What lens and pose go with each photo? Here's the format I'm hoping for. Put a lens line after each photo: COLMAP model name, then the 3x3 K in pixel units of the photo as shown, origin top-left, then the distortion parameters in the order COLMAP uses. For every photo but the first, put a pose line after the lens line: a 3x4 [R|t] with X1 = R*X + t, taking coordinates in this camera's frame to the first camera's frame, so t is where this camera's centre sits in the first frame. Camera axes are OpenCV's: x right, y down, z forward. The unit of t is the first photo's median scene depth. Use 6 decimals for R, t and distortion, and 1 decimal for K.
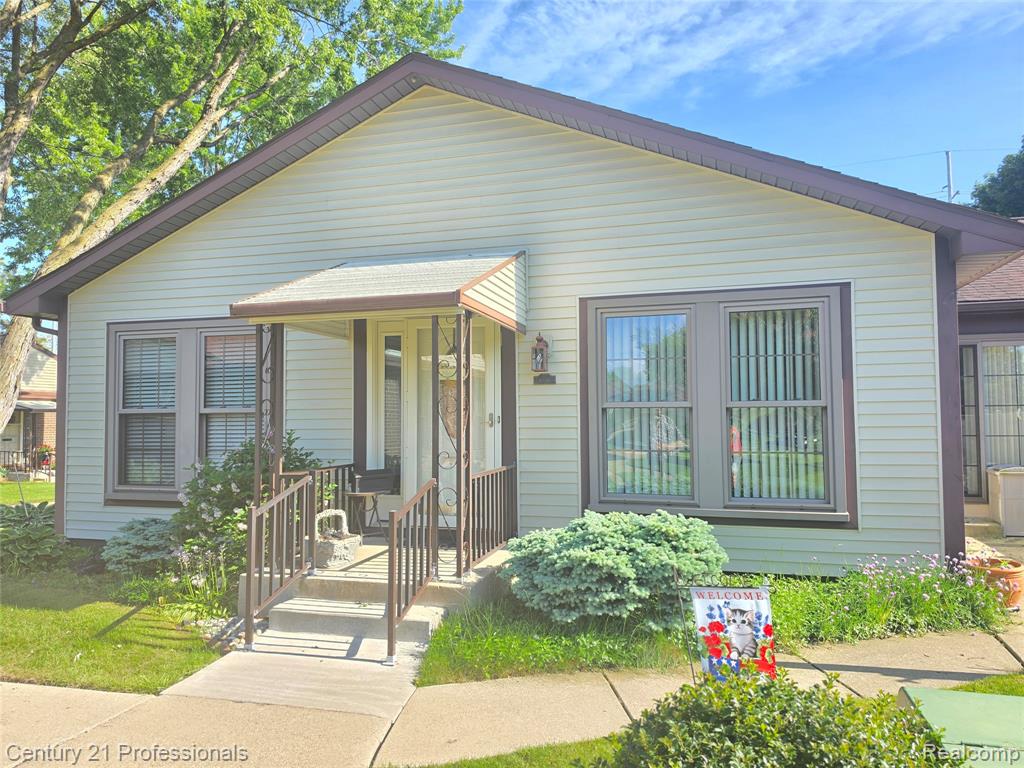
lens RADIAL K [[696.0, 0, 512.0], [0, 696.0, 384.0], [0, 0, 1]] dist [0.076394, -0.122734]
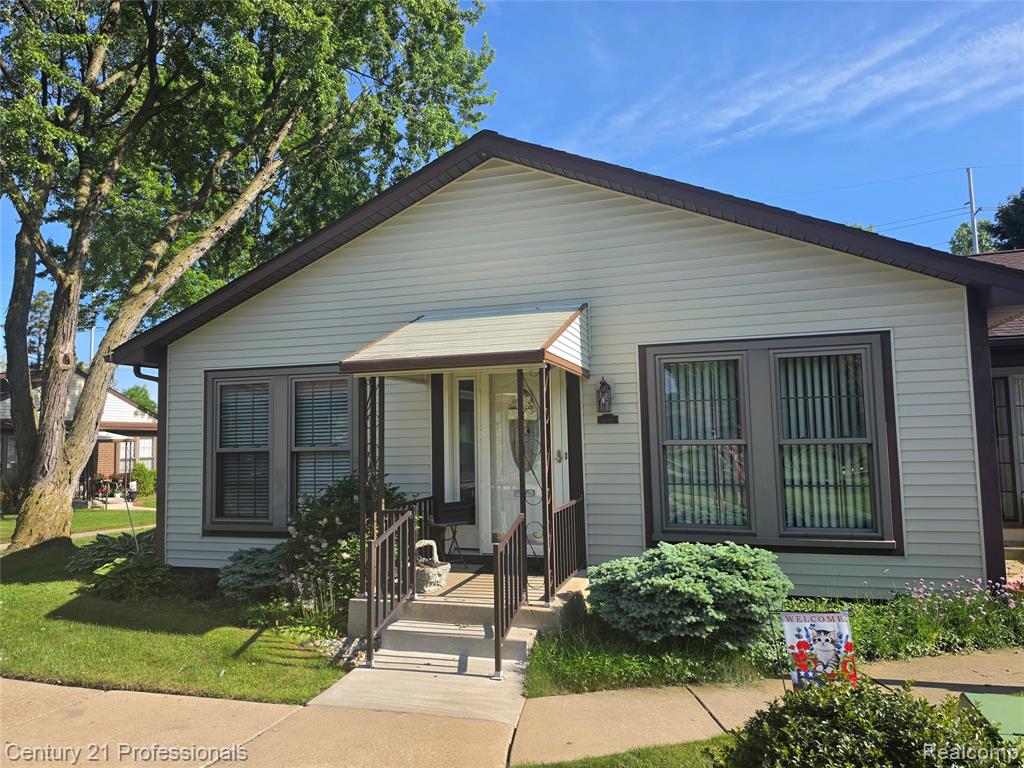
lens RADIAL K [[684.7, 0, 511.7], [0, 684.7, 380.4], [0, 0, 1]] dist [0.055210, -0.076116]
pose [[0.999172, -0.015665, -0.037541, -0.083178], [0.014230, 0.999170, -0.038178, -0.037728], [0.038108, 0.037613, 0.998566, -0.119079]]
